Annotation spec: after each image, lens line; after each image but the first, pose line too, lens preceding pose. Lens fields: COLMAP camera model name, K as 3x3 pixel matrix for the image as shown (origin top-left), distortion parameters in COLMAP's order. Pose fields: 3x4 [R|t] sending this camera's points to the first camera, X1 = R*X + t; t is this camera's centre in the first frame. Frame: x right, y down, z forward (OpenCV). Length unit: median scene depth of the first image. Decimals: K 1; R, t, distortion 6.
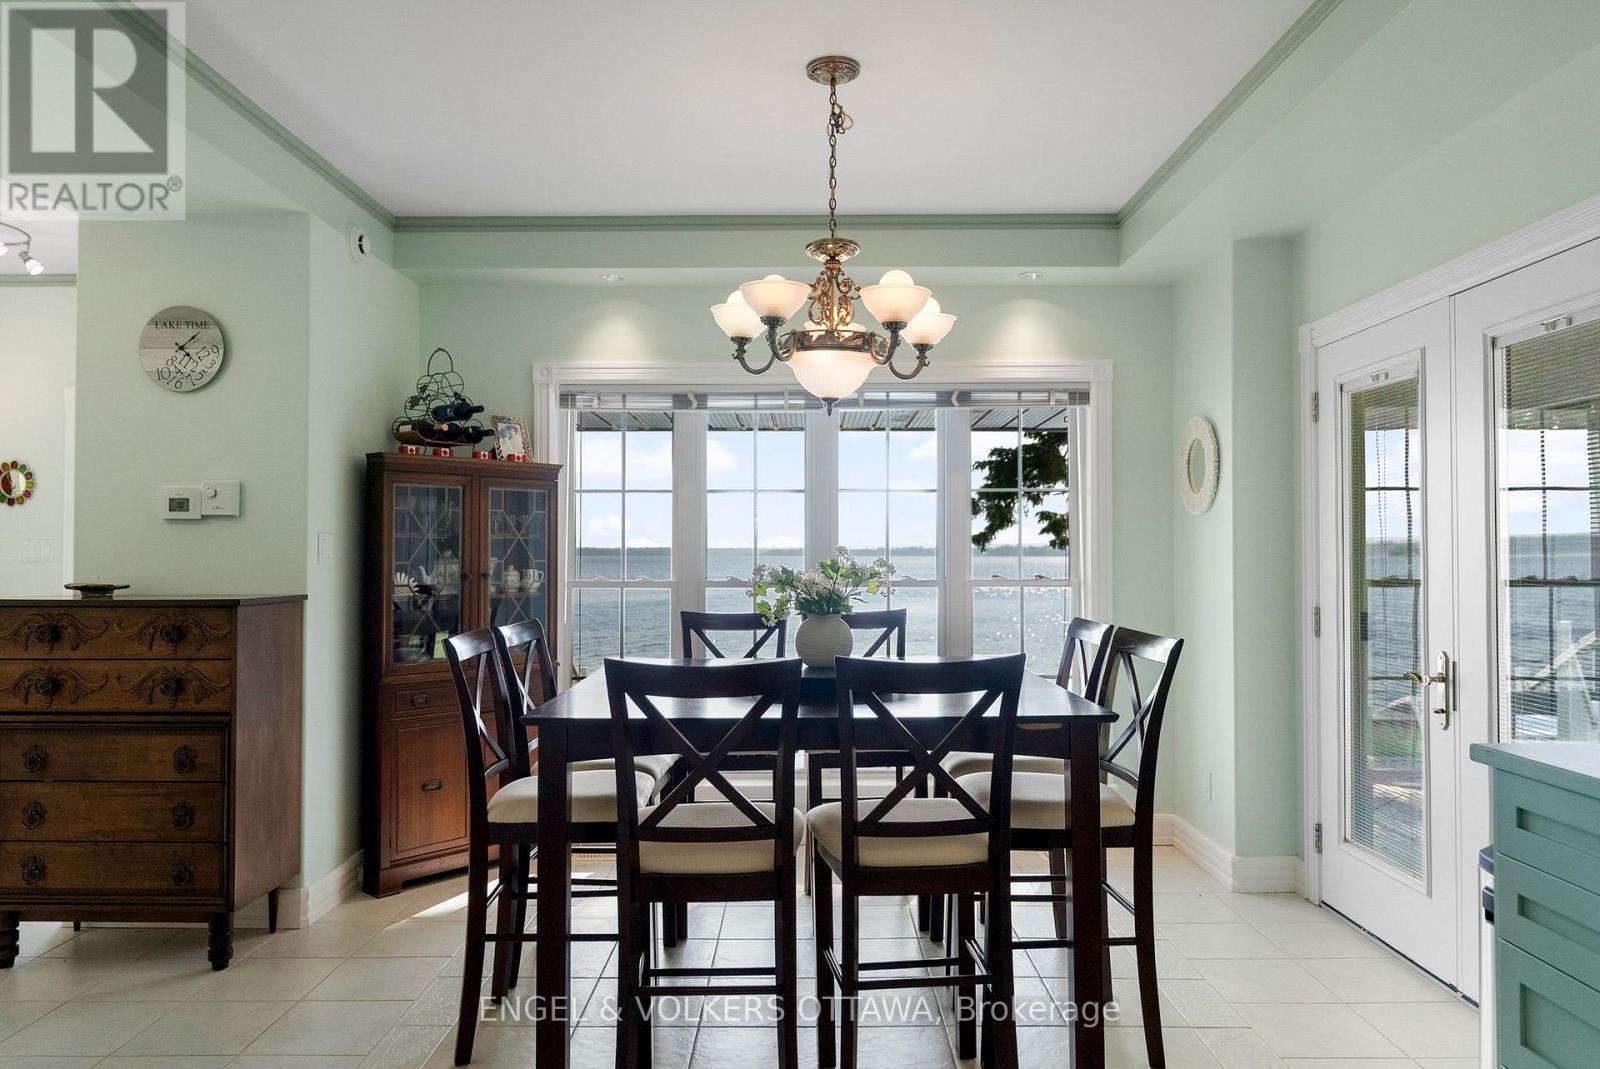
lens RADIAL K [[1067.5, 0, 800.0], [0, 1067.5, 534.5], [0, 0, 1]] dist [-0.002578, 0.000699]
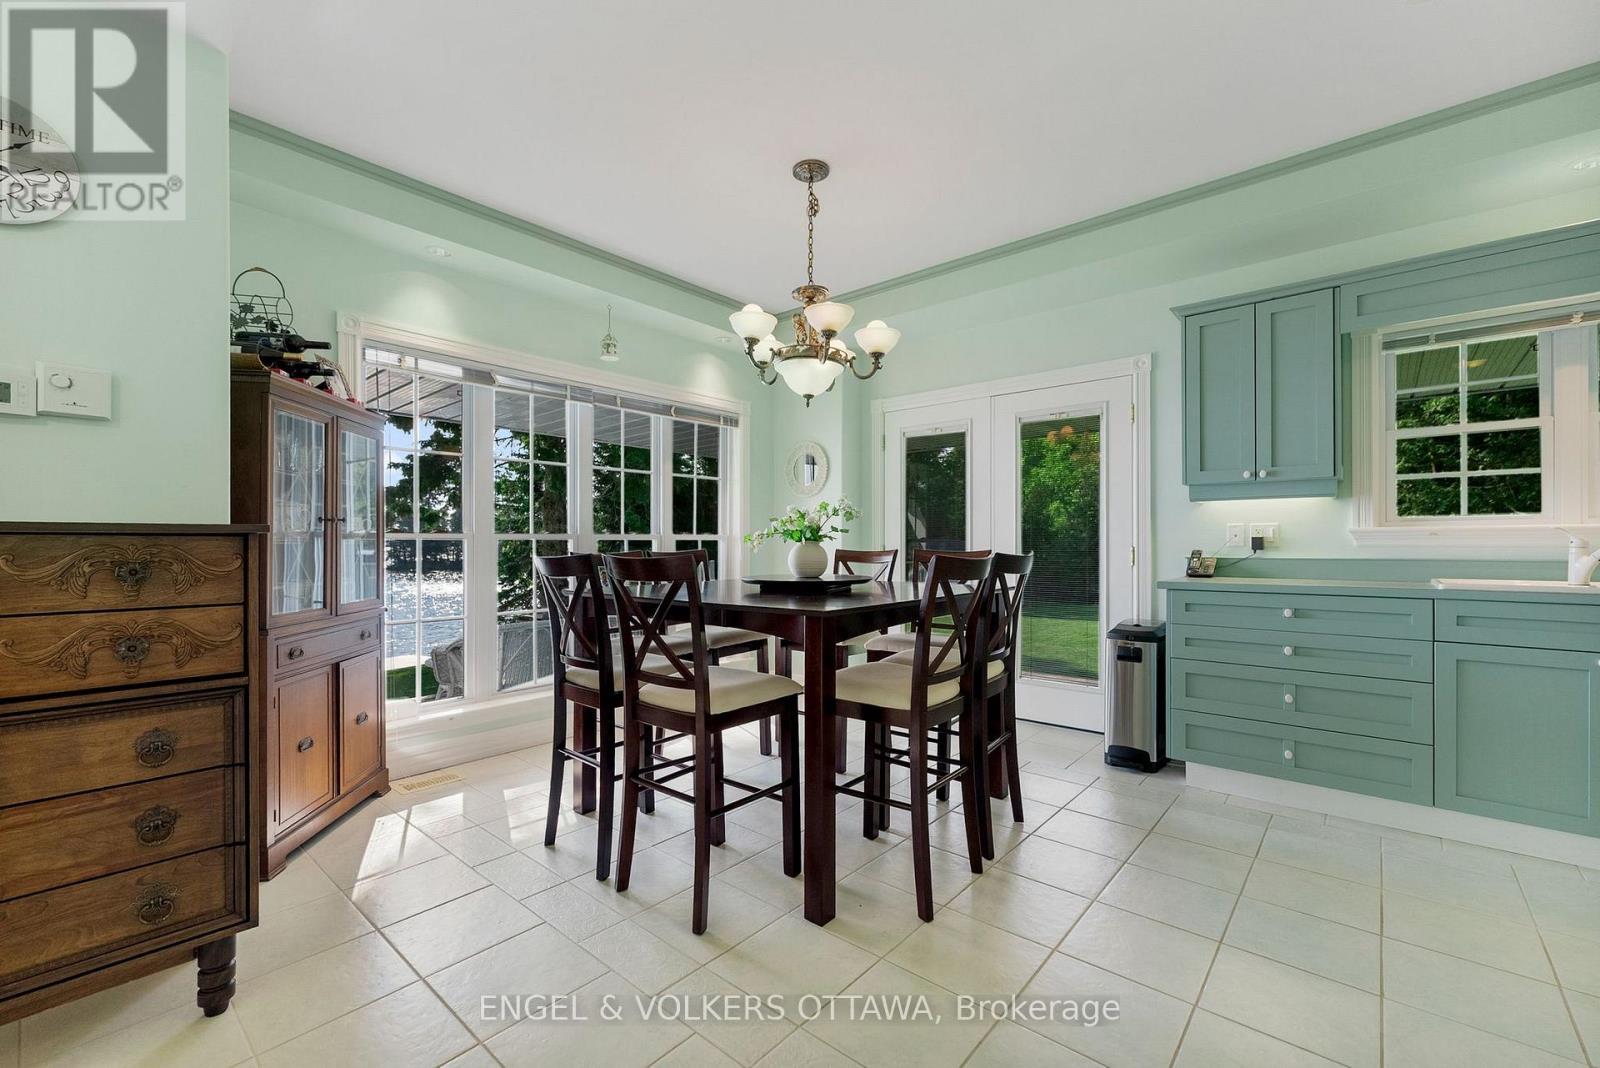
lens RADIAL K [[664.4, 0, 806.0], [0, 664.4, 548.8], [0, 0, 1]] dist [0.001683, 0.000104]
pose [[0.650980, -0.004842, 0.759079, -0.631252], [-0.012563, 0.999774, 0.017151, 0.064090], [-0.758991, -0.020702, 0.650772, 0.379585]]
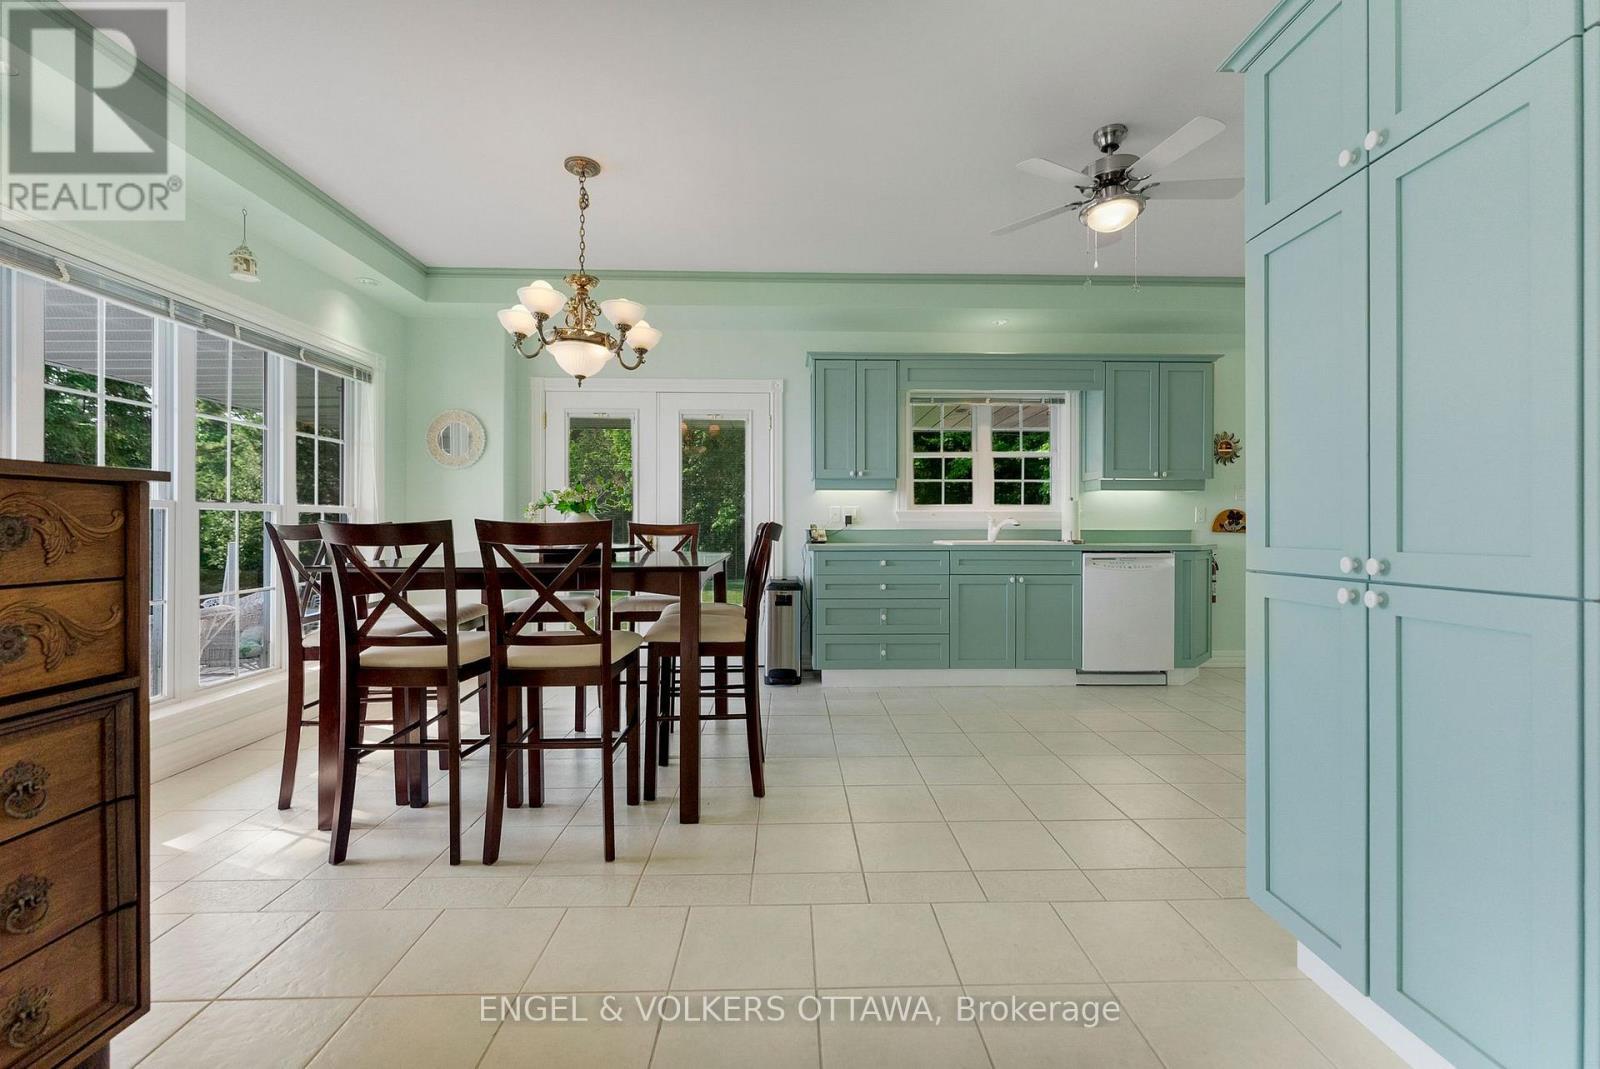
lens RADIAL K [[647.8, 0, 800.0], [0, 647.8, 534.5], [0, 0, 1]] dist [0.001656, -0.000043]
pose [[-0.021654, -0.011085, 0.999704, -0.879032], [-0.019405, 0.999755, 0.010665, 0.083703], [-0.999577, -0.019168, -0.021864, 0.652139]]
